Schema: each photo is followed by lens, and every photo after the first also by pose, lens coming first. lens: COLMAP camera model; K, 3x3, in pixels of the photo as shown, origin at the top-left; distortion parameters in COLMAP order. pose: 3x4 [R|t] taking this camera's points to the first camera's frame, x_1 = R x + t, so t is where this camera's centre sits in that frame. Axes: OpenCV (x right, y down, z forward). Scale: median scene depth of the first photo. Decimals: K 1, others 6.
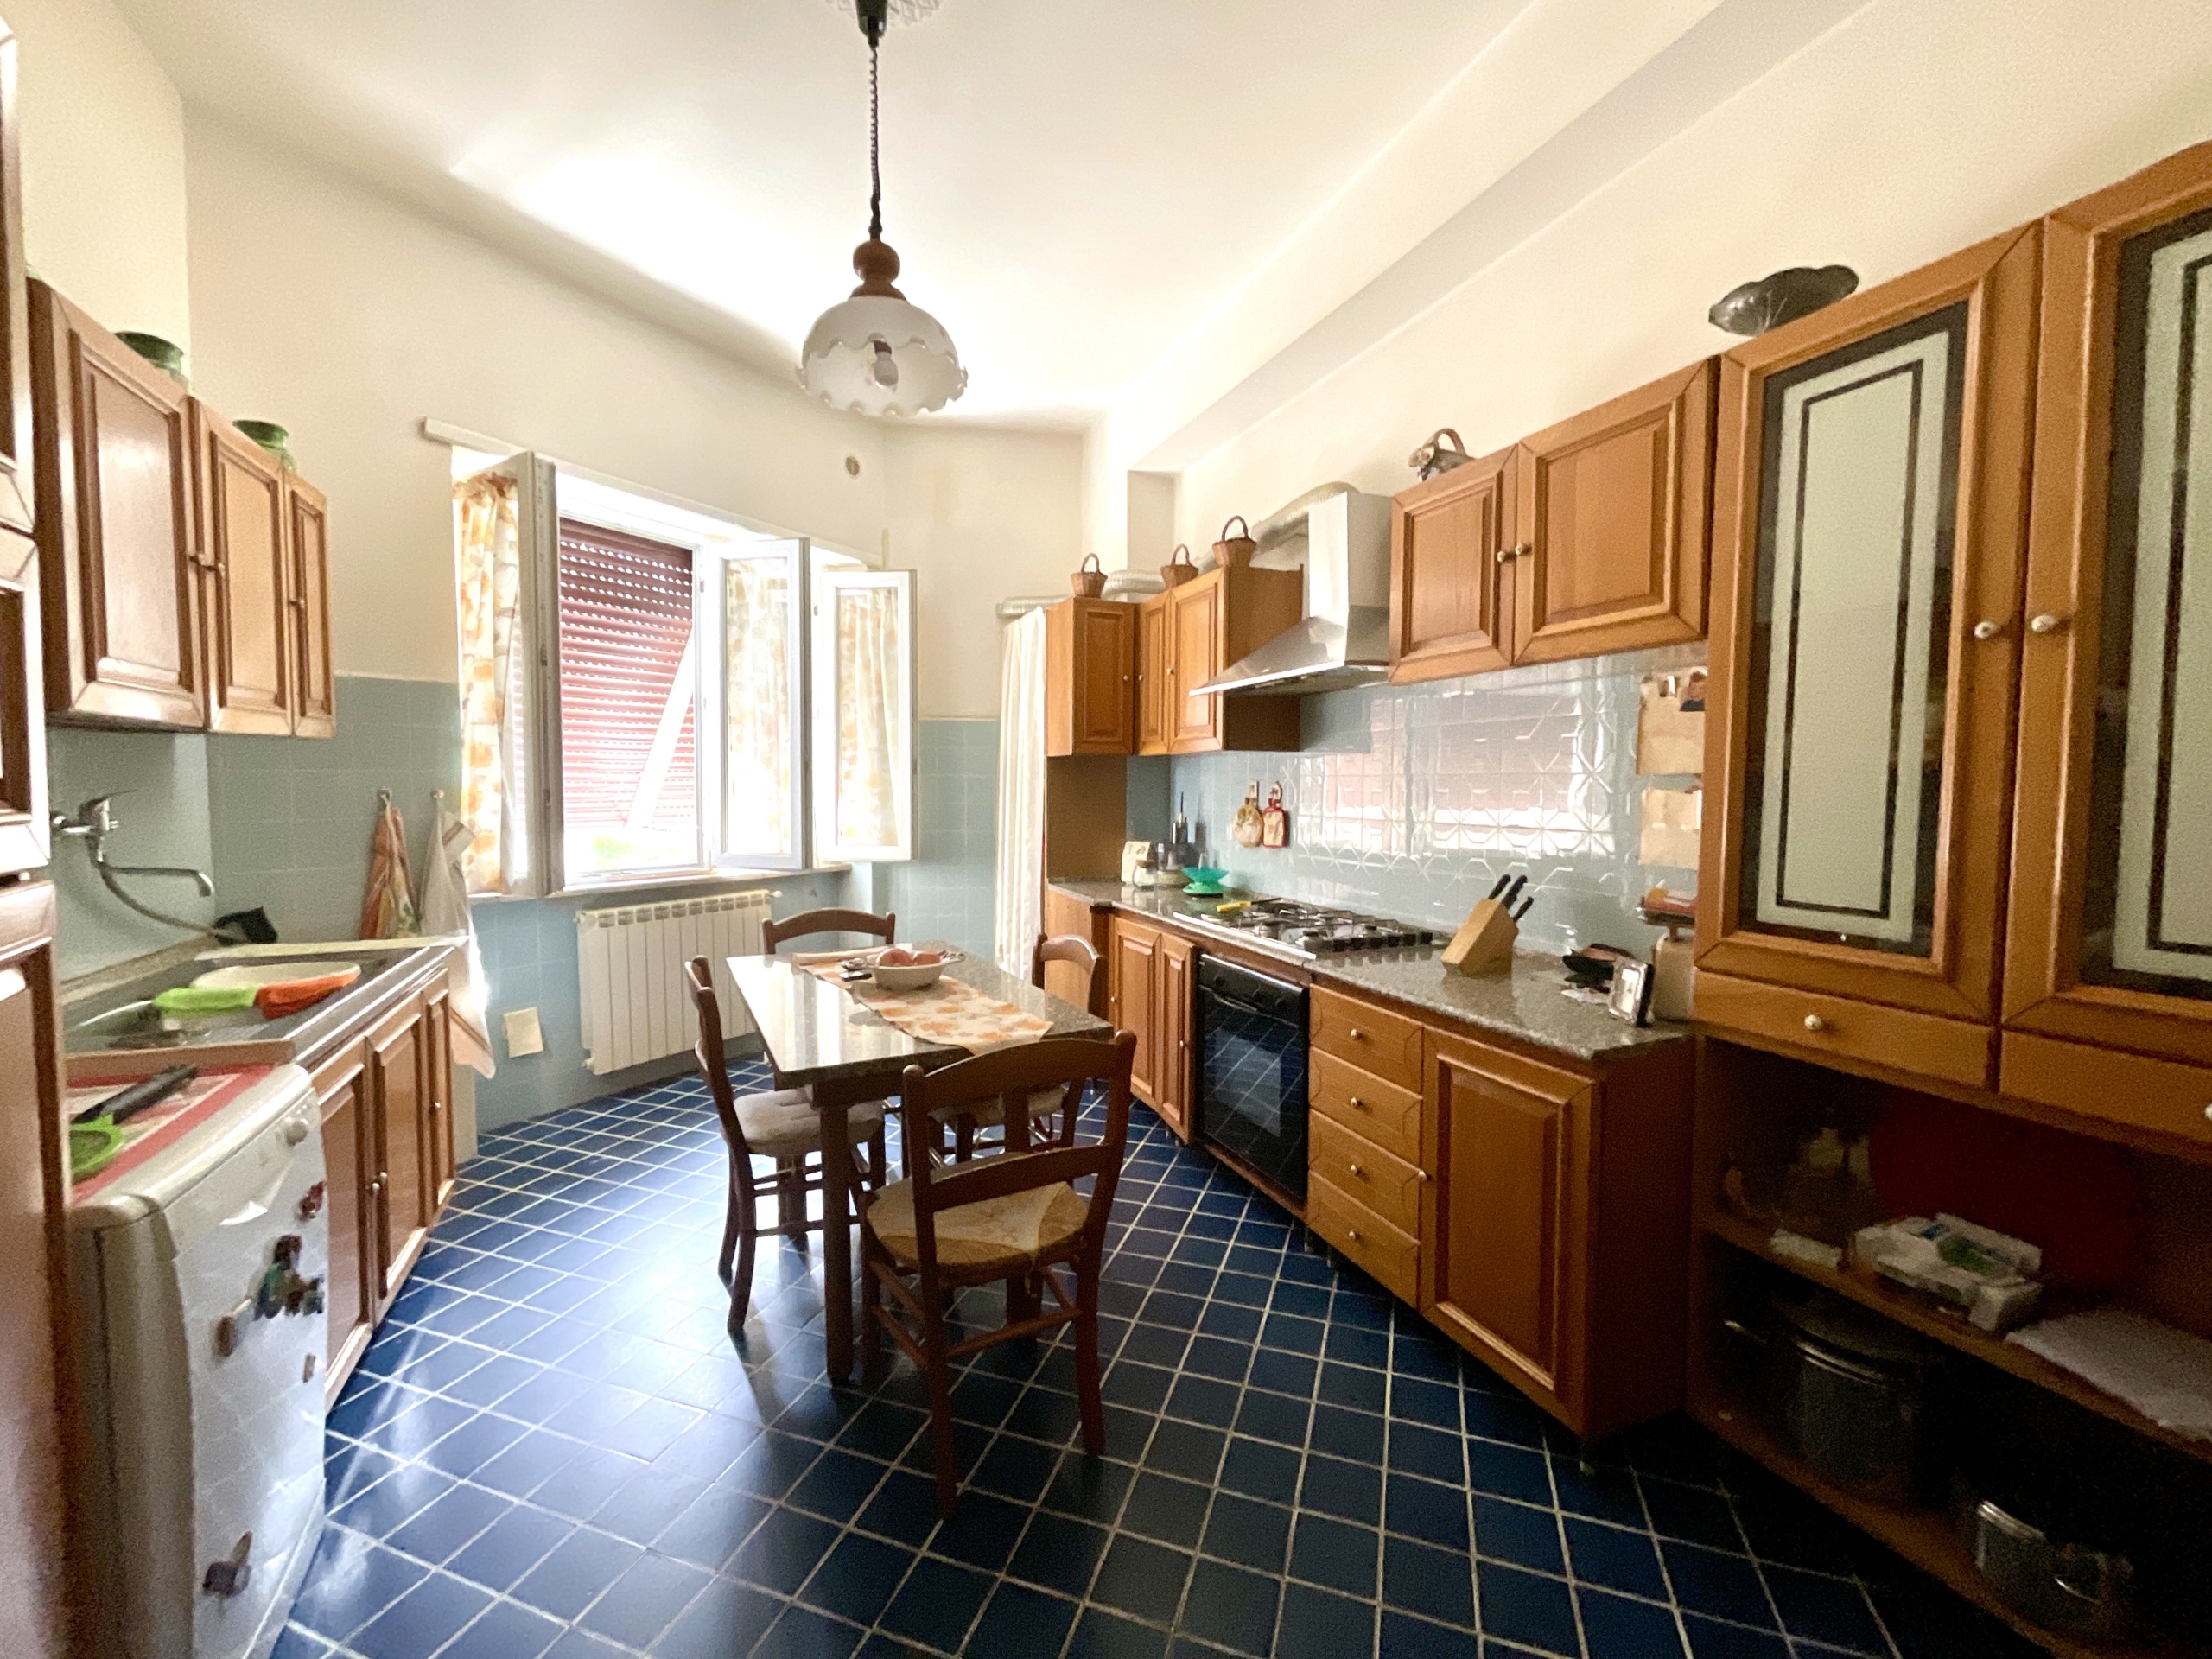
lens RADIAL K [[900.9, 0, 1107.1], [0, 900.9, 823.7], [0, 0, 1]] dist [-0.002559, 0.001298]
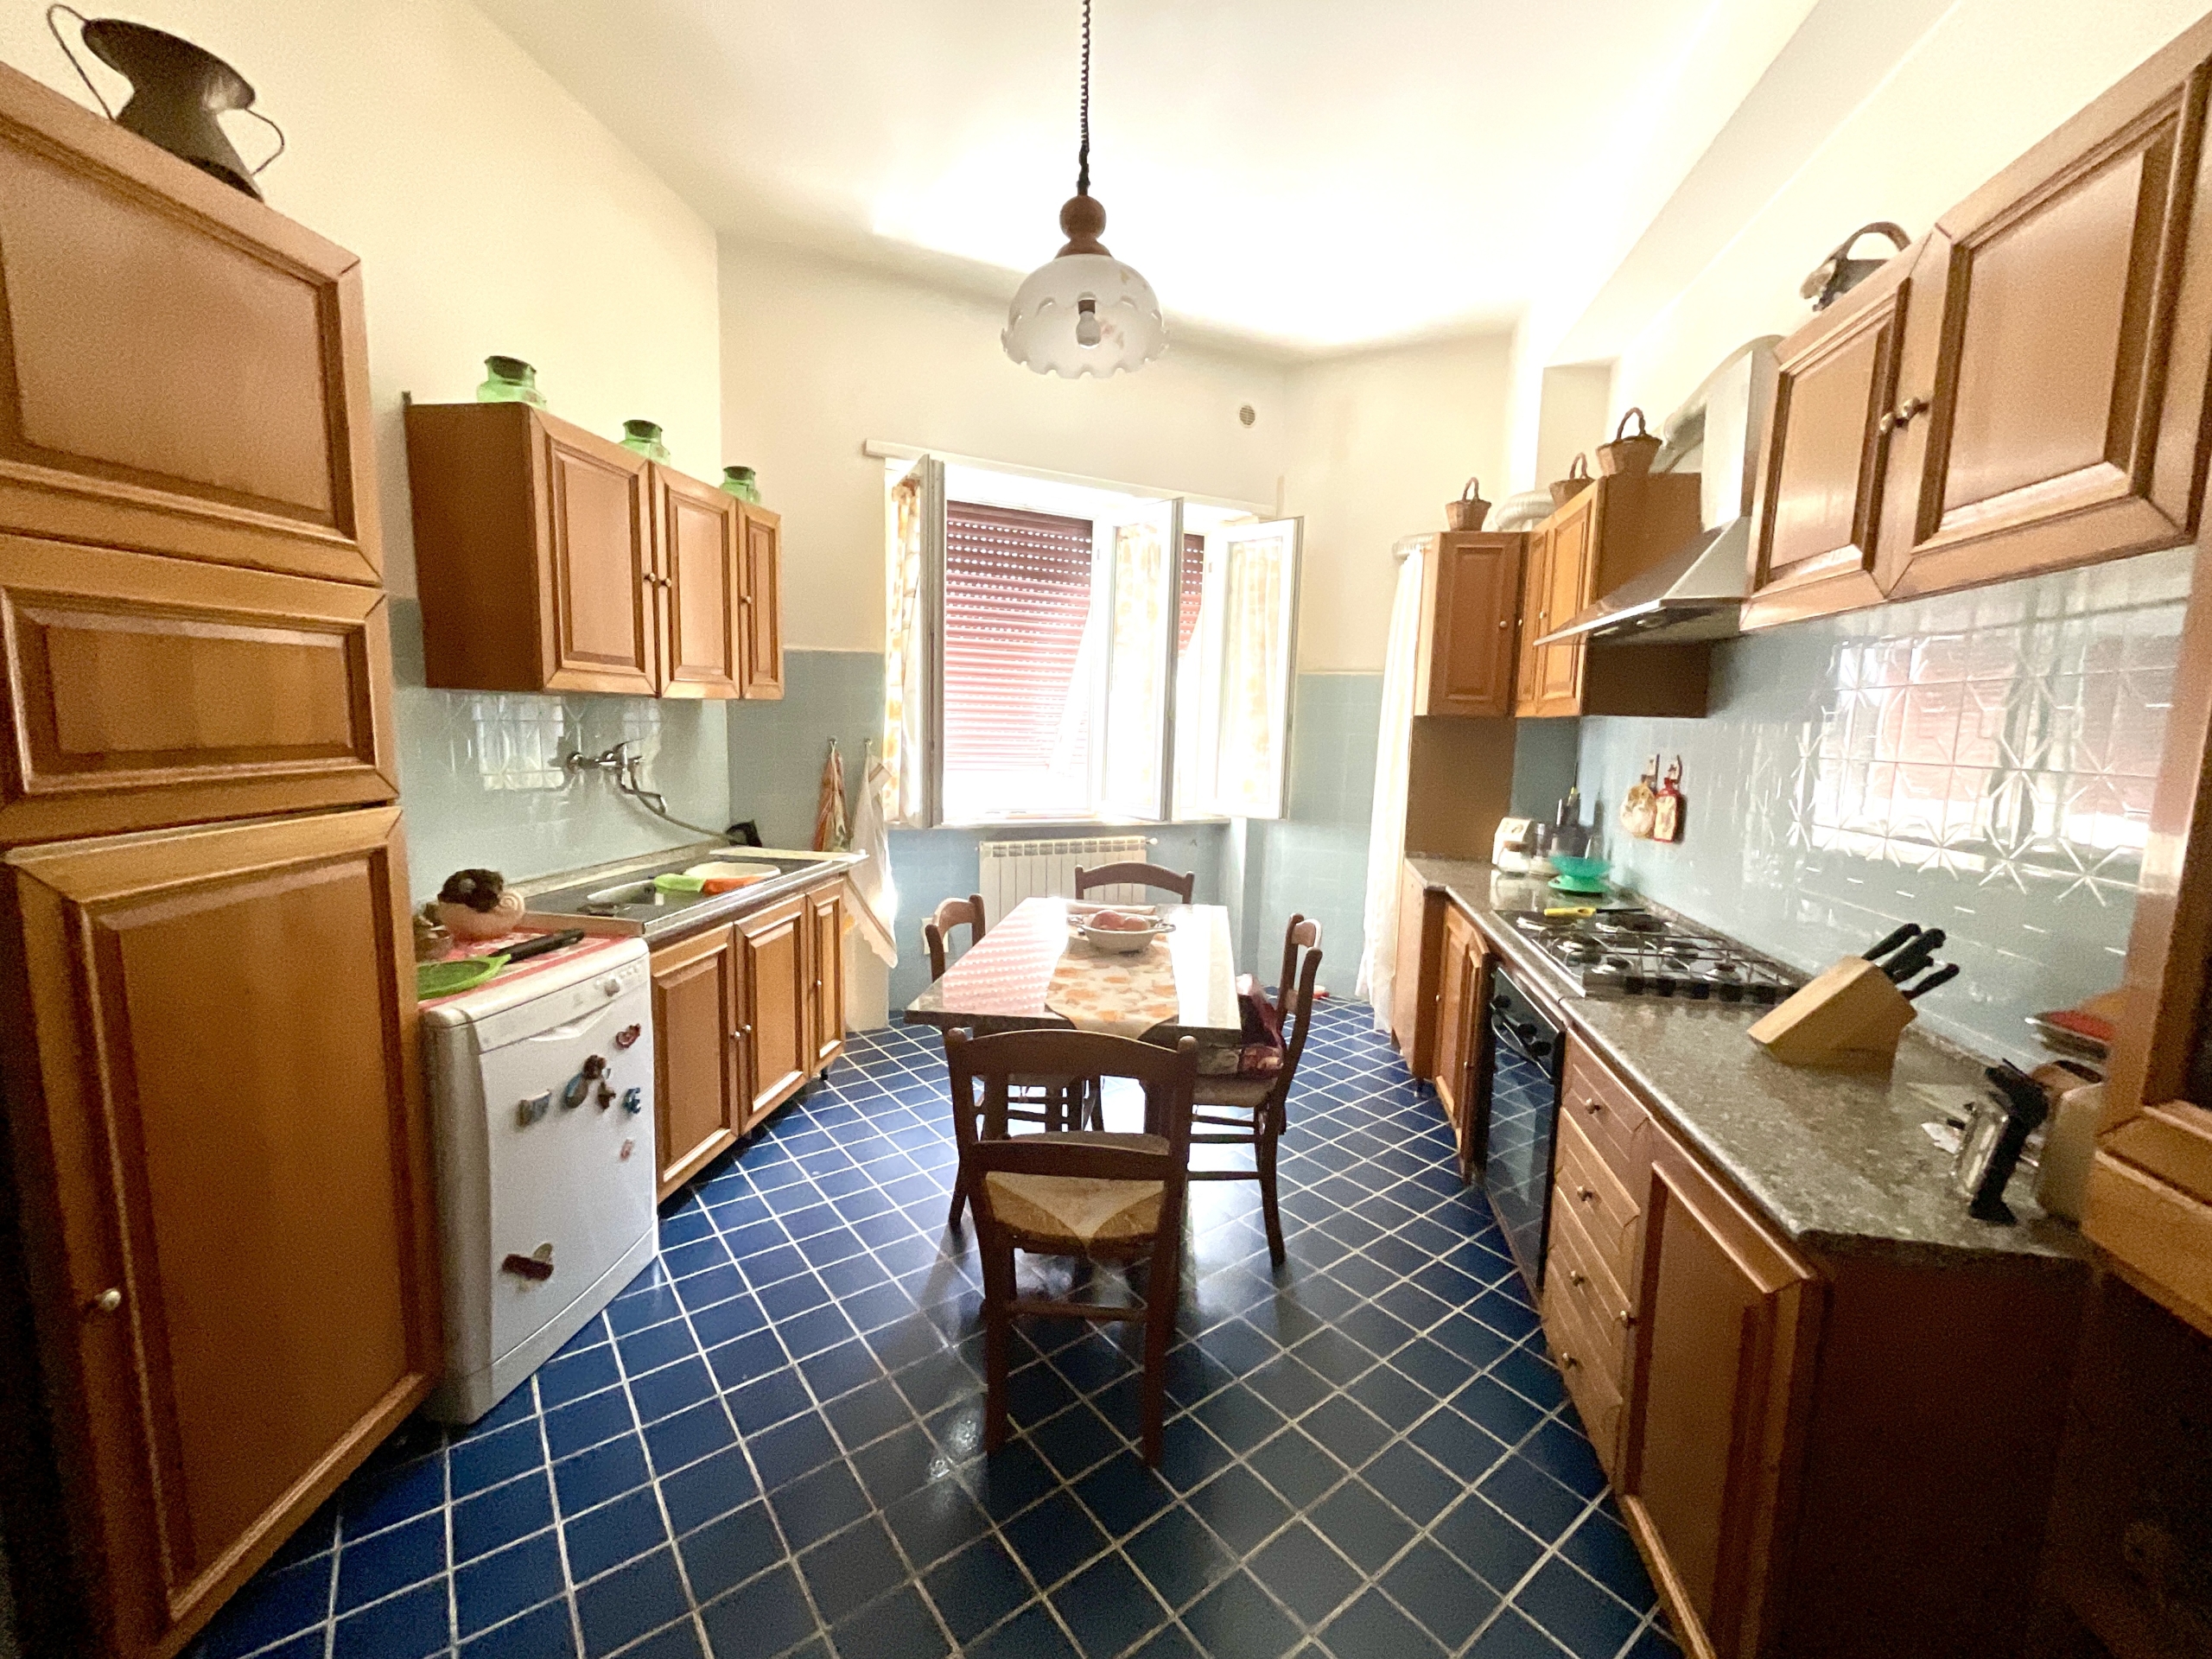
lens RADIAL K [[900.9, 0, 1105.0], [0, 900.9, 825.8], [0, 0, 1]] dist [-0.002559, 0.001298]
pose [[0.834494, 0.081583, -0.544944, 0.237378], [-0.047239, 0.995930, 0.076761, -0.027541], [0.548989, -0.038314, 0.834951, 0.114459]]
